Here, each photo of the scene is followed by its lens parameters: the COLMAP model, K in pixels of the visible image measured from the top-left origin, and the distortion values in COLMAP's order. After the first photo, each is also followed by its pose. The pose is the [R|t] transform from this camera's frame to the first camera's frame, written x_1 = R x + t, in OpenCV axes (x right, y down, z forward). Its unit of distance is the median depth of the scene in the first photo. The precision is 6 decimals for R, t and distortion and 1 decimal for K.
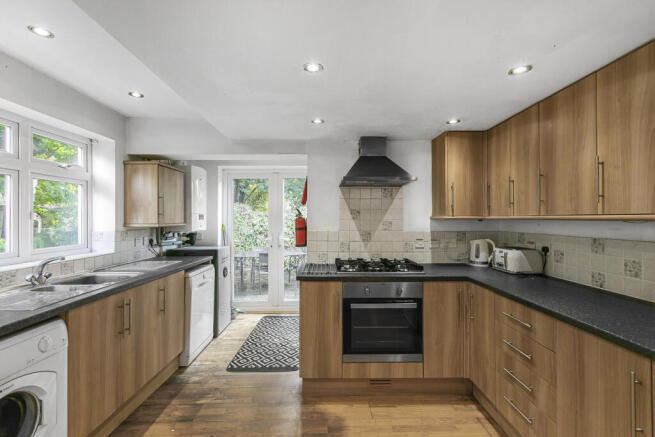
lens RADIAL K [[296.2, 0, 326.7], [0, 296.2, 218.0], [0, 0, 1]] dist [0.007220, -0.000116]
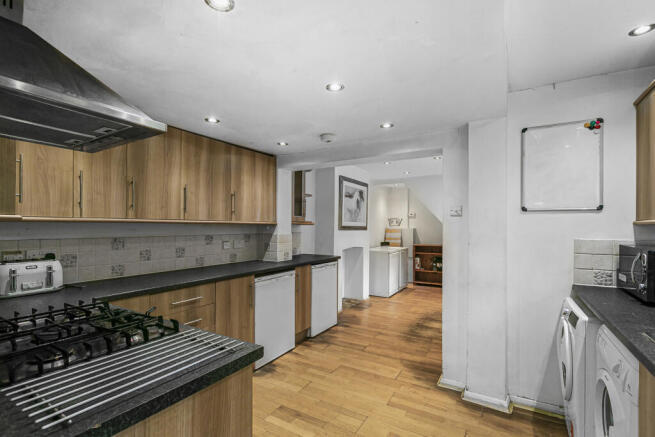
lens RADIAL K [[316.6, 0, 326.8], [0, 316.6, 222.0], [0, 0, 1]] dist [-0.001487, 0.000084]
pose [[-0.852732, 0.001464, 0.522347, -0.432716], [-0.007507, 0.999858, -0.015057, 0.013339], [-0.522295, -0.016761, -0.852600, 1.376062]]
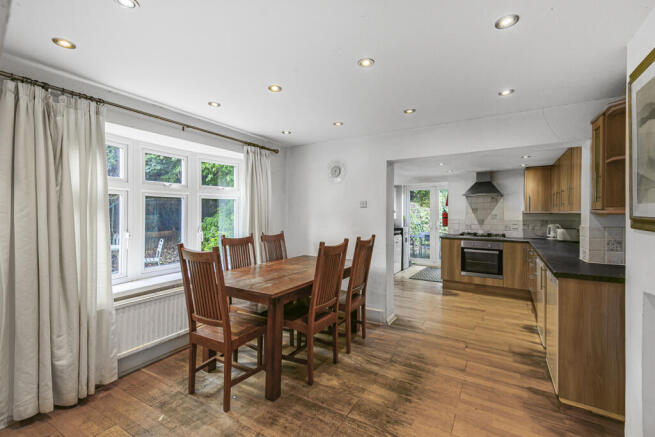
lens RADIAL K [[296.2, 0, 310.7], [0, 296.2, 212.5], [0, 0, 1]] dist [0.007220, -0.000116]
pose [[0.826843, 0.000237, -0.562433, 0.325476], [0.000618, 0.999999, 0.001331, -0.003182], [0.562433, -0.001448, 0.826842, -1.333401]]
